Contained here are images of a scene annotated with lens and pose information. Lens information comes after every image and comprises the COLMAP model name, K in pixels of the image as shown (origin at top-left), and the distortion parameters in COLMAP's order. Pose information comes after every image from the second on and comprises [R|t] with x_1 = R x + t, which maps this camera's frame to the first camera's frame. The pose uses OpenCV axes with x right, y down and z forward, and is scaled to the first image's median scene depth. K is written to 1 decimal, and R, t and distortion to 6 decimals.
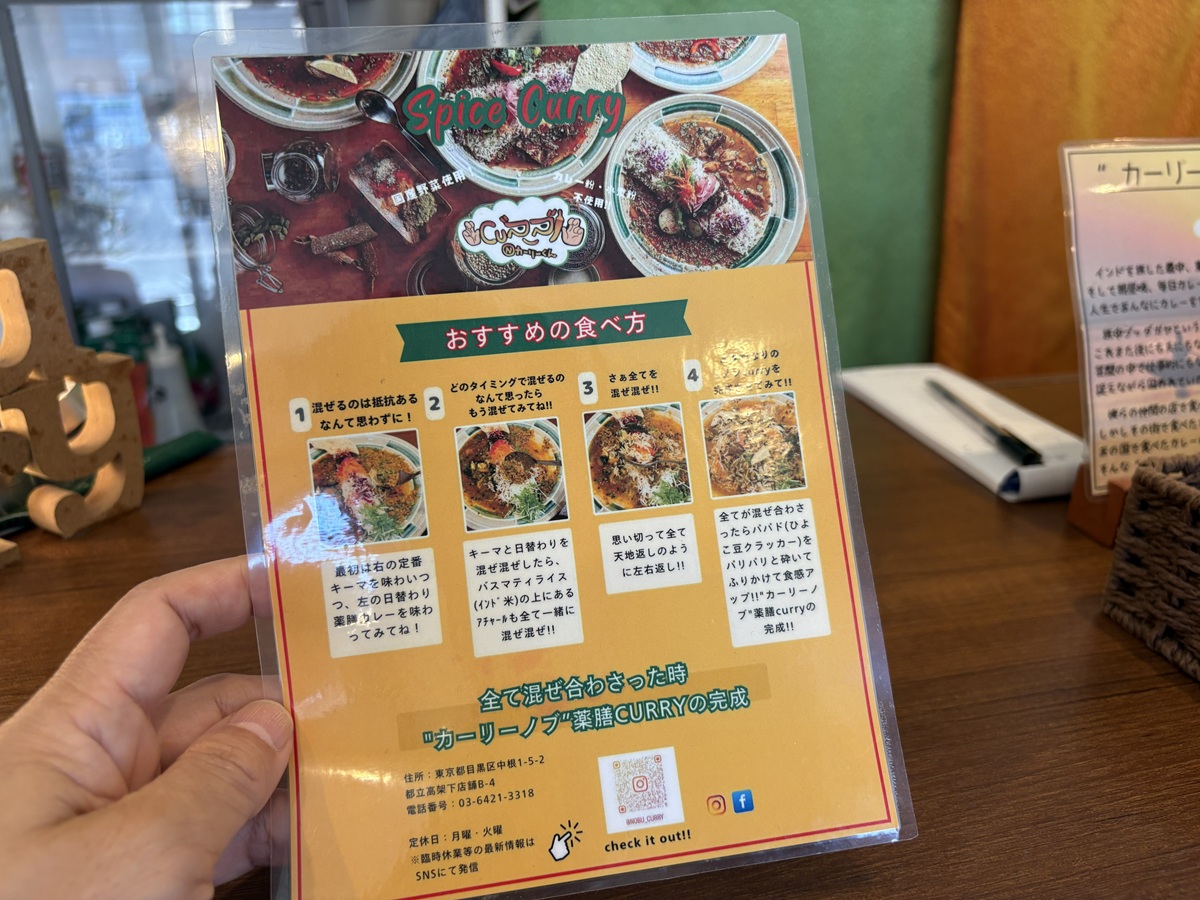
lens RADIAL K [[1139.3, 0, 600.1], [0, 1139.3, 453.3], [0, 0, 1]] dist [-0.020641, 0.000000]
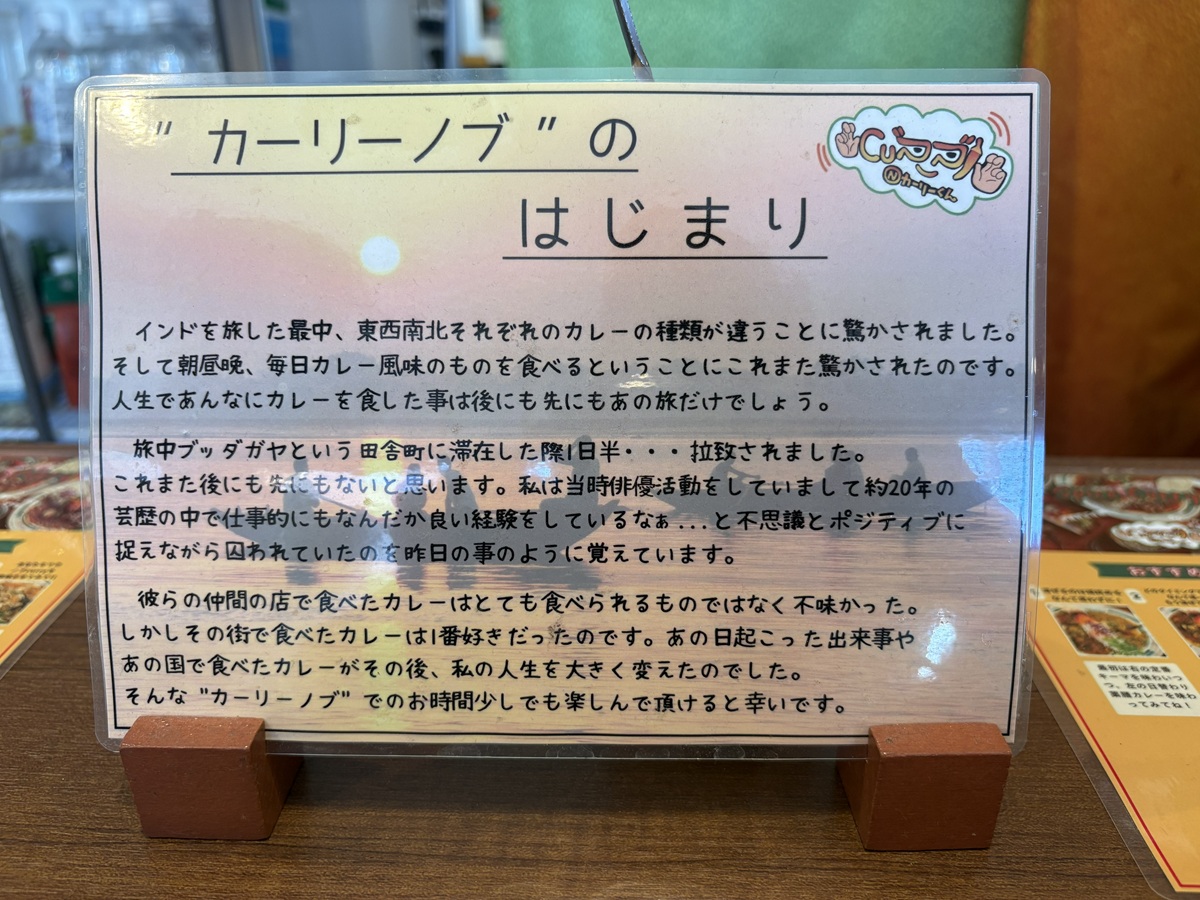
lens RADIAL K [[1139.3, 0, 600.1], [0, 1139.3, 446.3], [0, 0, 1]] dist [-0.020641, 0.000000]
pose [[0.949940, 0.116561, -0.289874, 0.794138], [-0.099465, 0.992354, 0.073079, -0.164216], [0.296176, -0.040588, 0.954271, 0.553784]]
